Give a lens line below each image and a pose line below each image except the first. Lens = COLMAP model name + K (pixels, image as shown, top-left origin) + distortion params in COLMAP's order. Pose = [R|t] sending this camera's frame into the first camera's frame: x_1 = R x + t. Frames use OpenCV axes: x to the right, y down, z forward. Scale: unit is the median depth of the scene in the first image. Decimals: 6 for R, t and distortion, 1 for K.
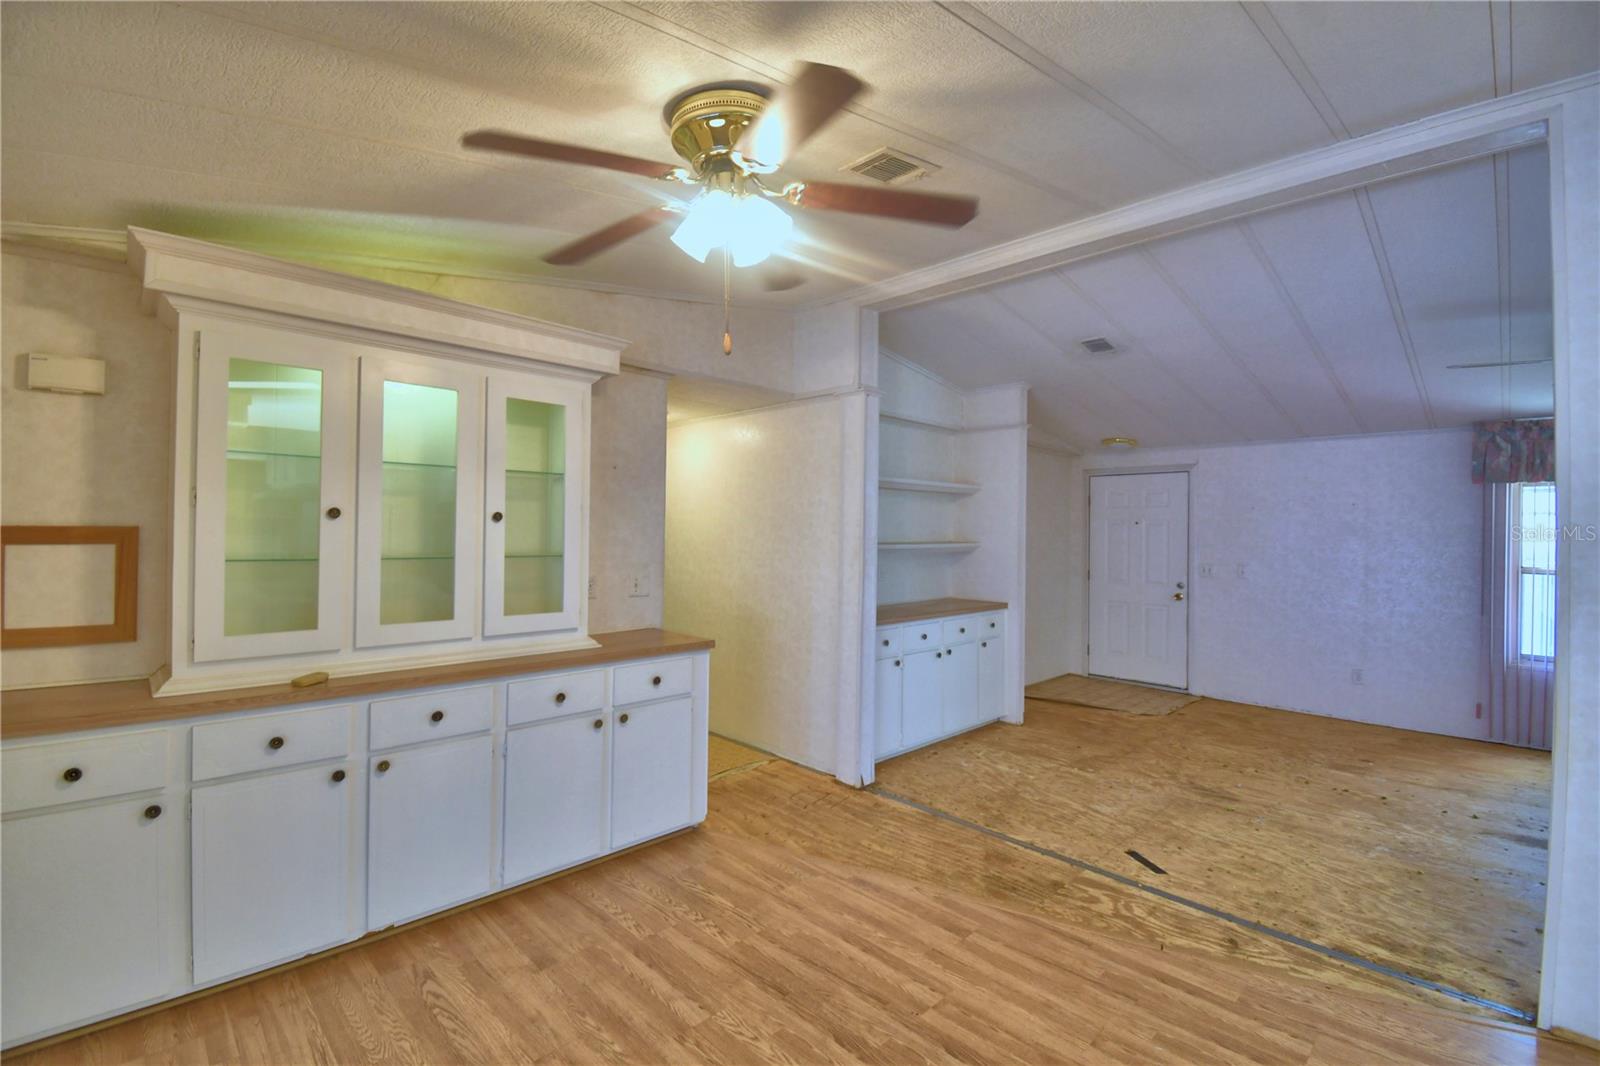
lens RADIAL K [[699.4, 0, 792.4], [0, 699.4, 531.2], [0, 0, 1]] dist [0.022010, -0.027384]
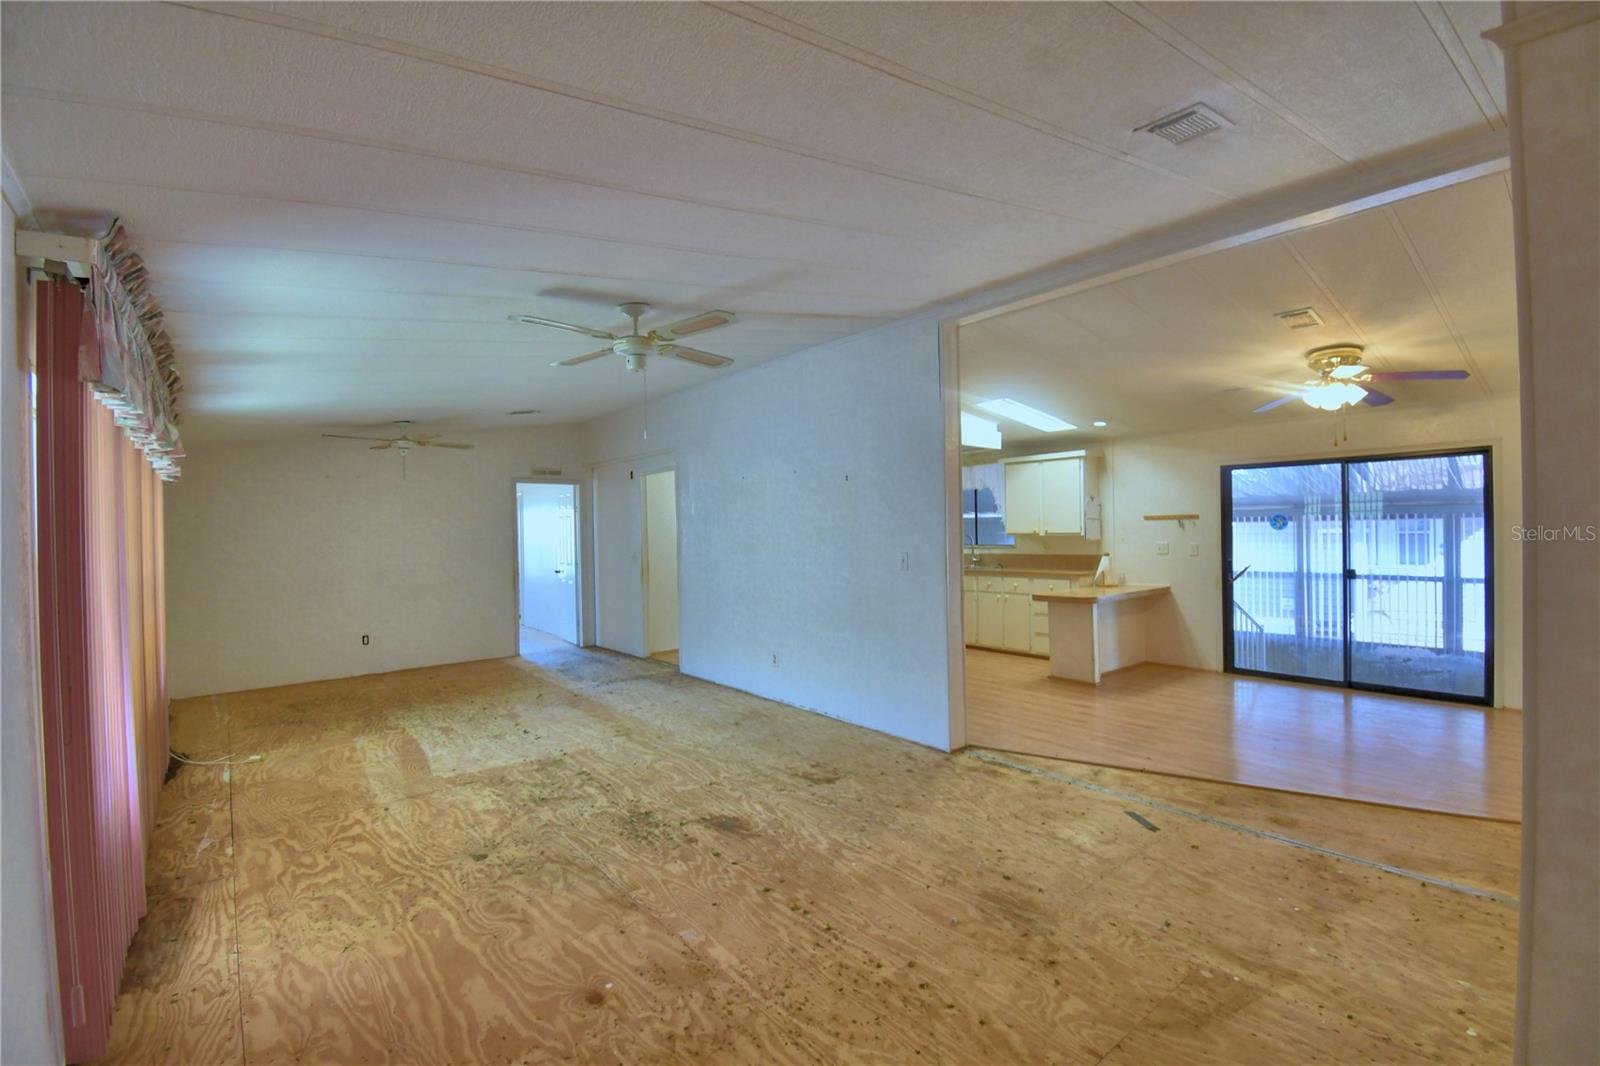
lens RADIAL K [[699.4, 0, 792.4], [0, 699.4, 531.2], [0, 0, 1]] dist [0.022010, -0.027384]
pose [[-0.996117, 0.004830, 0.087903, 0.844991], [0.005253, 0.999976, 0.004581, 0.016845], [-0.087878, 0.005025, -0.996119, 1.906634]]
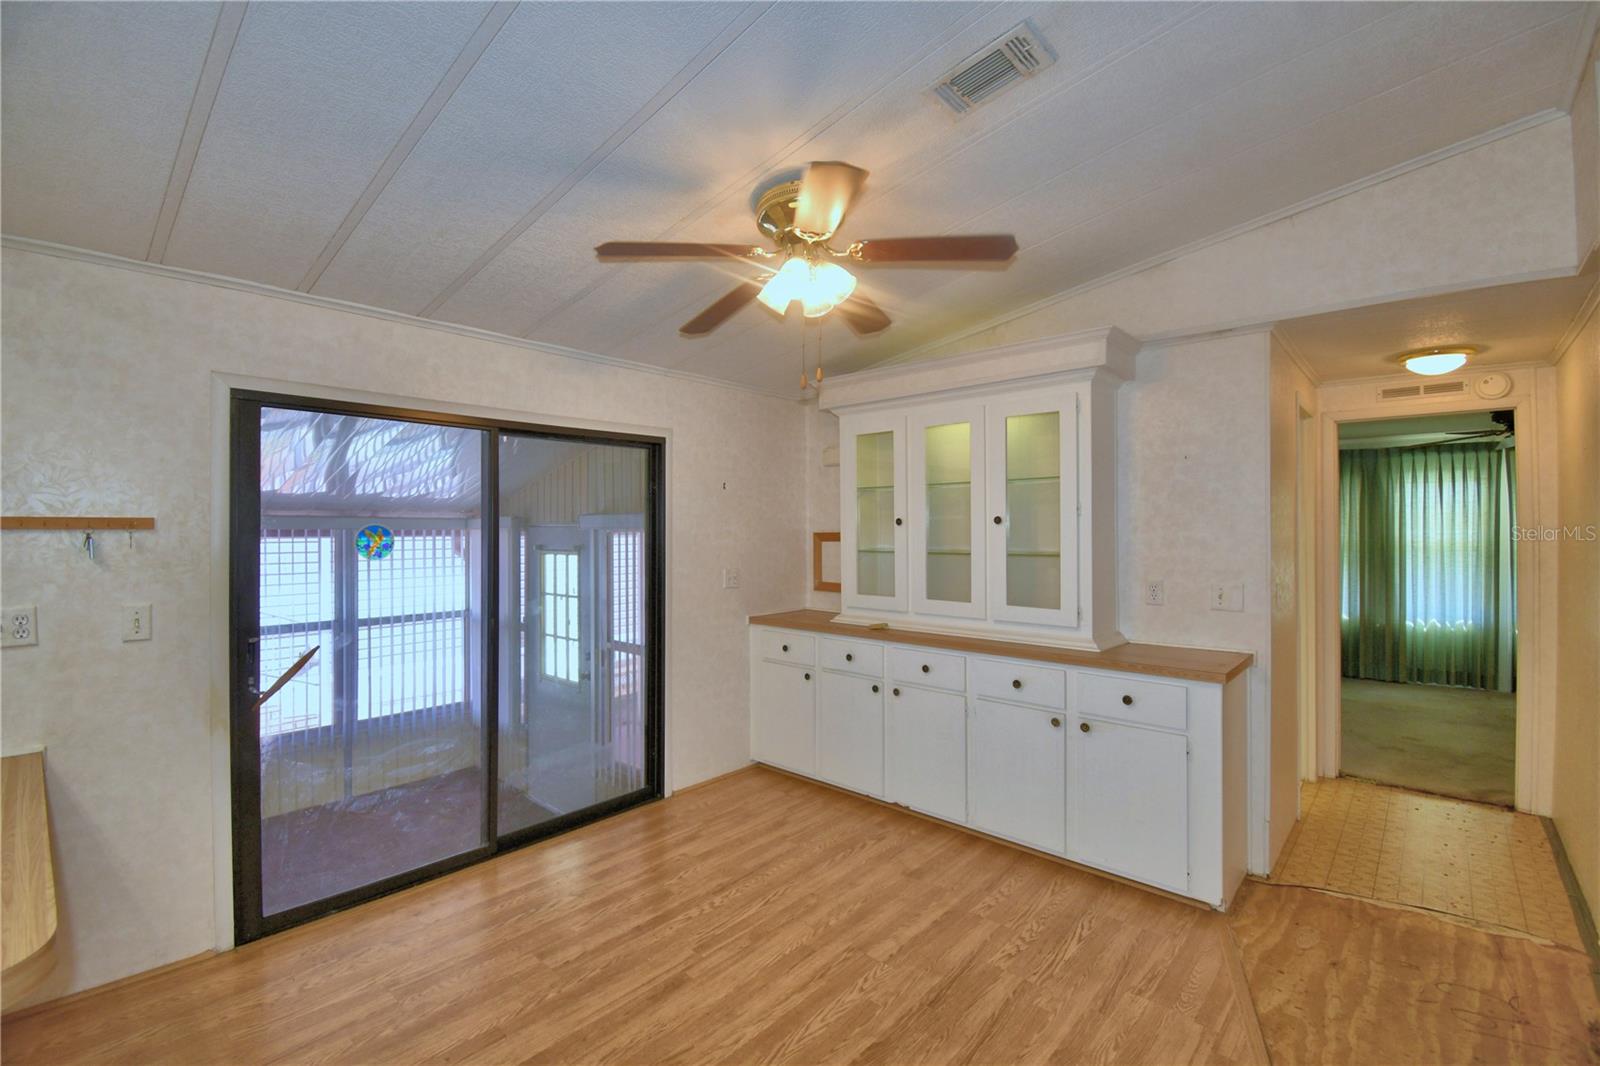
lens RADIAL K [[707.1, 0, 796.5], [0, 707.1, 526.3], [0, 0, 1]] dist [0.001374, -0.014981]
pose [[0.057519, -0.017707, -0.998187, 0.601670], [0.005041, 0.999835, -0.017446, 0.007328], [0.998332, -0.004028, 0.057599, 0.474523]]
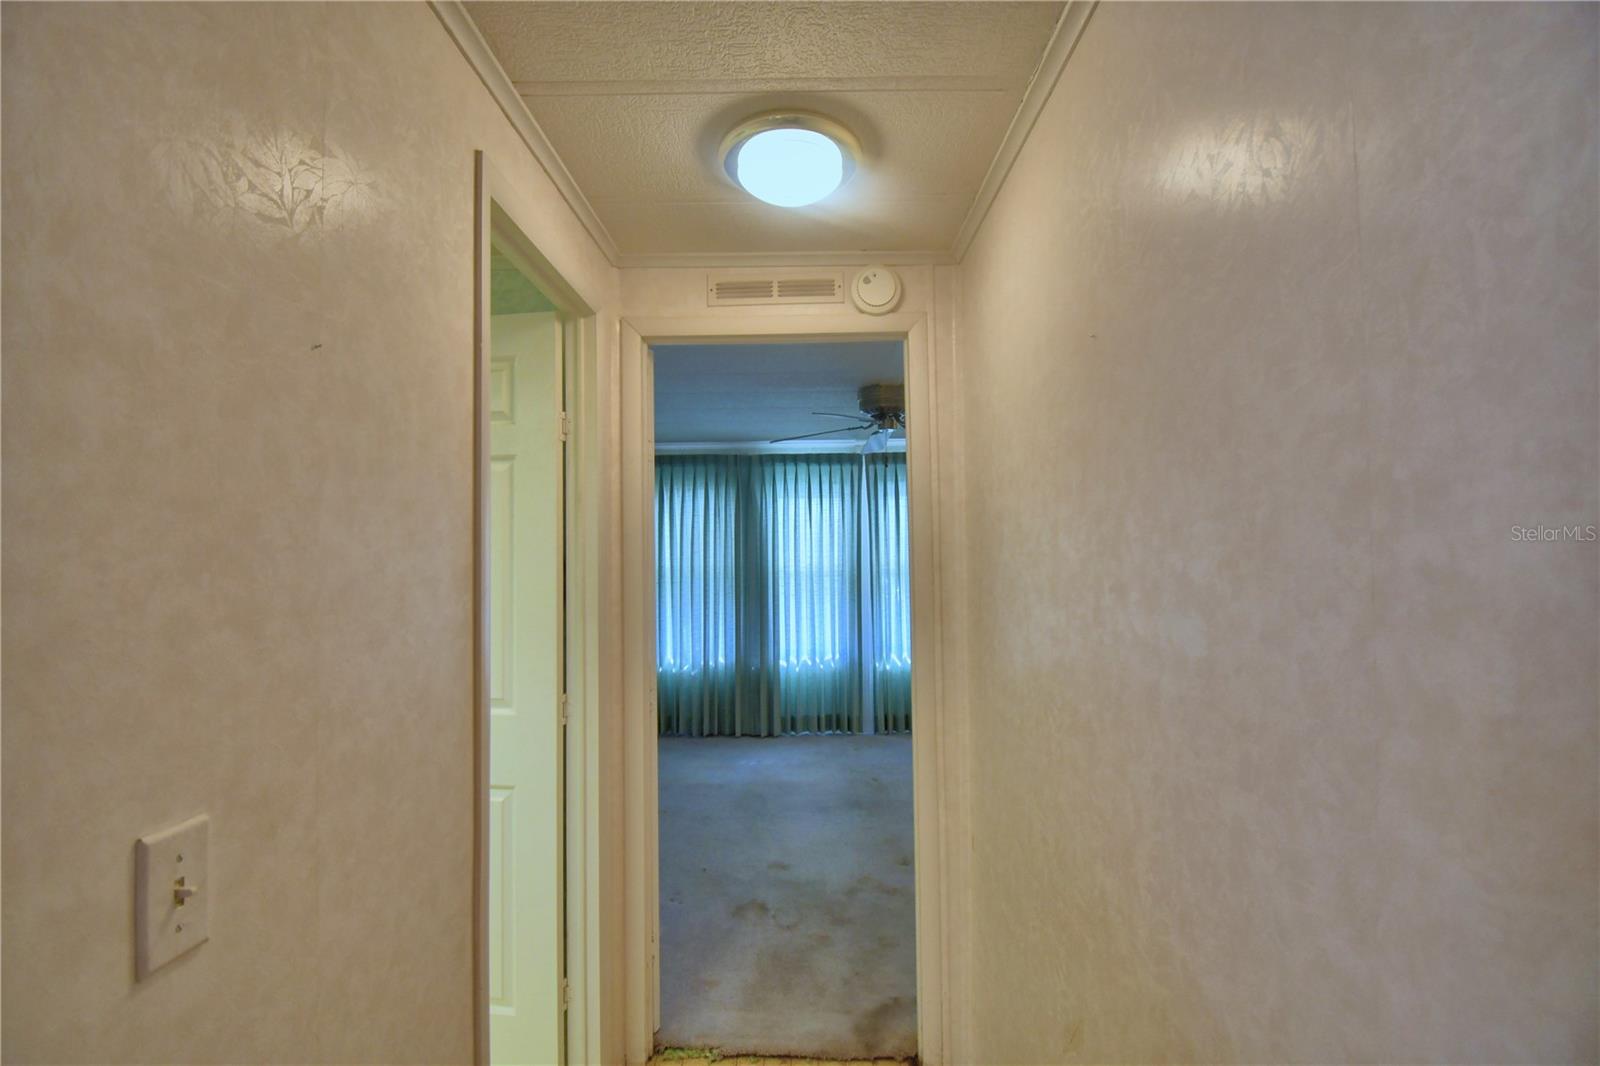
lens RADIAL K [[699.4, 0, 792.4], [0, 699.4, 531.2], [0, 0, 1]] dist [0.022010, -0.027384]
pose [[0.696463, -0.042110, -0.716356, -0.014453], [0.023267, 0.999077, -0.036108, 0.001985], [0.717216, 0.008480, 0.696800, 1.121944]]
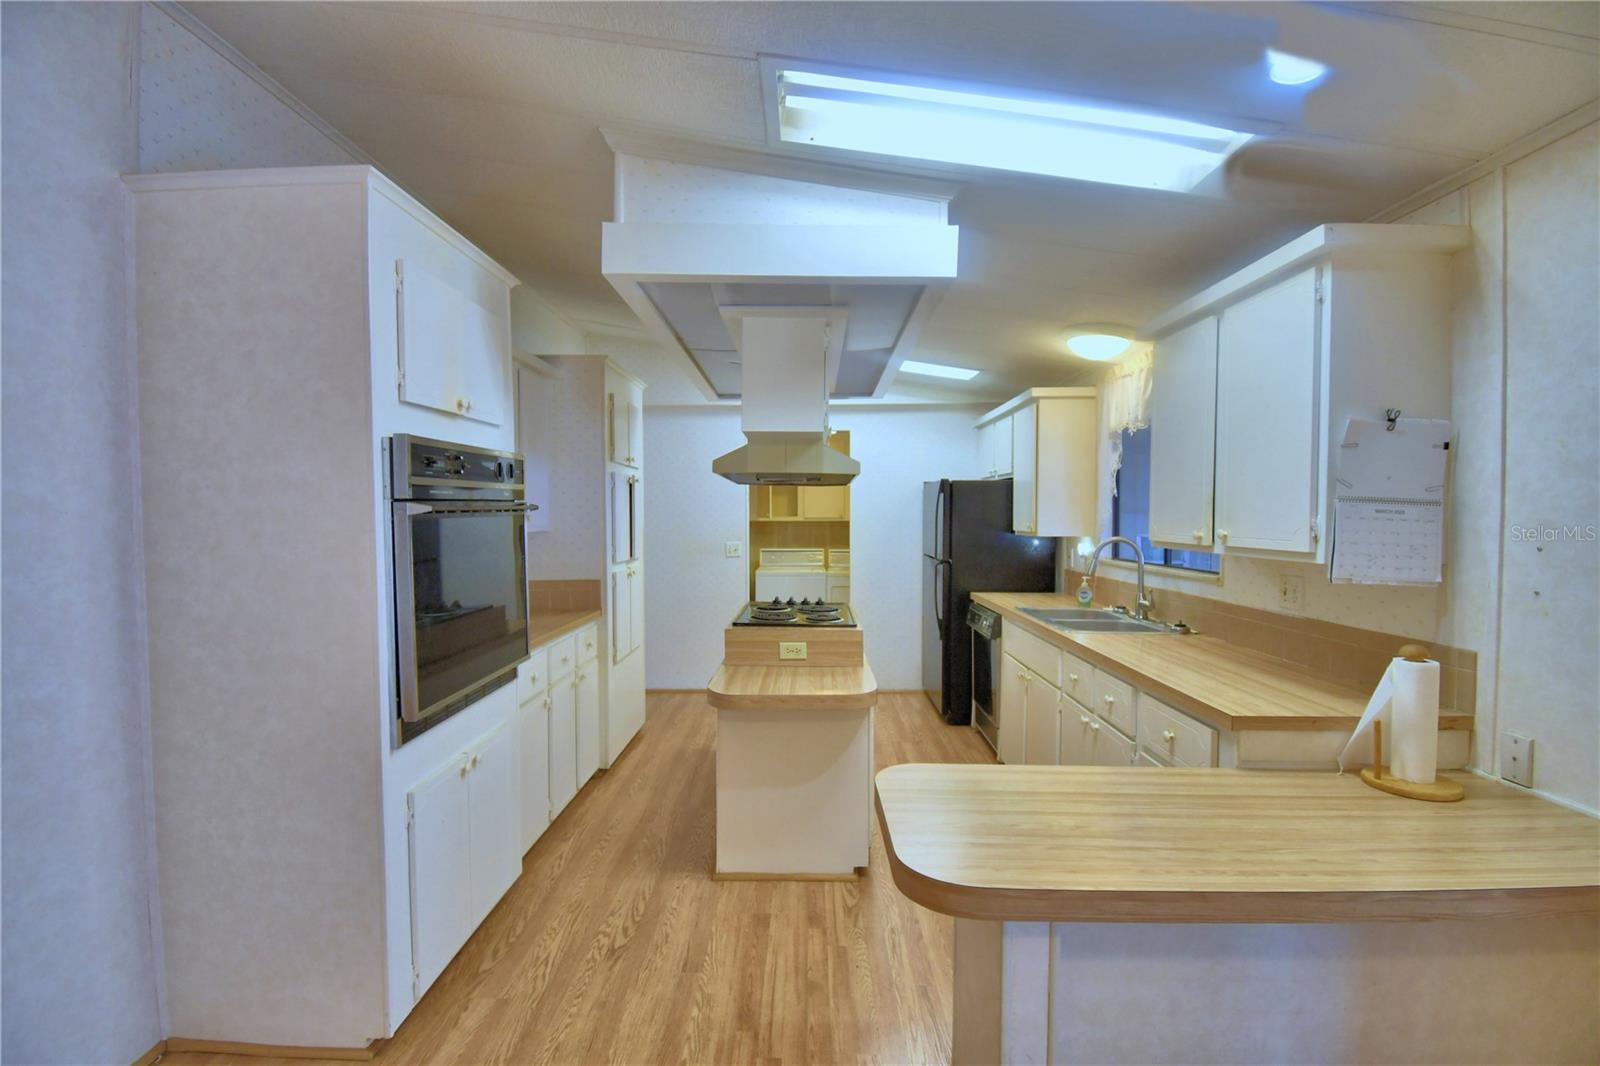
lens RADIAL K [[699.4, 0, 792.4], [0, 699.4, 531.2], [0, 0, 1]] dist [0.022010, -0.027384]
pose [[-0.699880, -0.034755, 0.713414, 0.078610], [-0.014167, 0.999294, 0.034783, 0.005453], [-0.714120, 0.014237, -0.699879, 0.442384]]
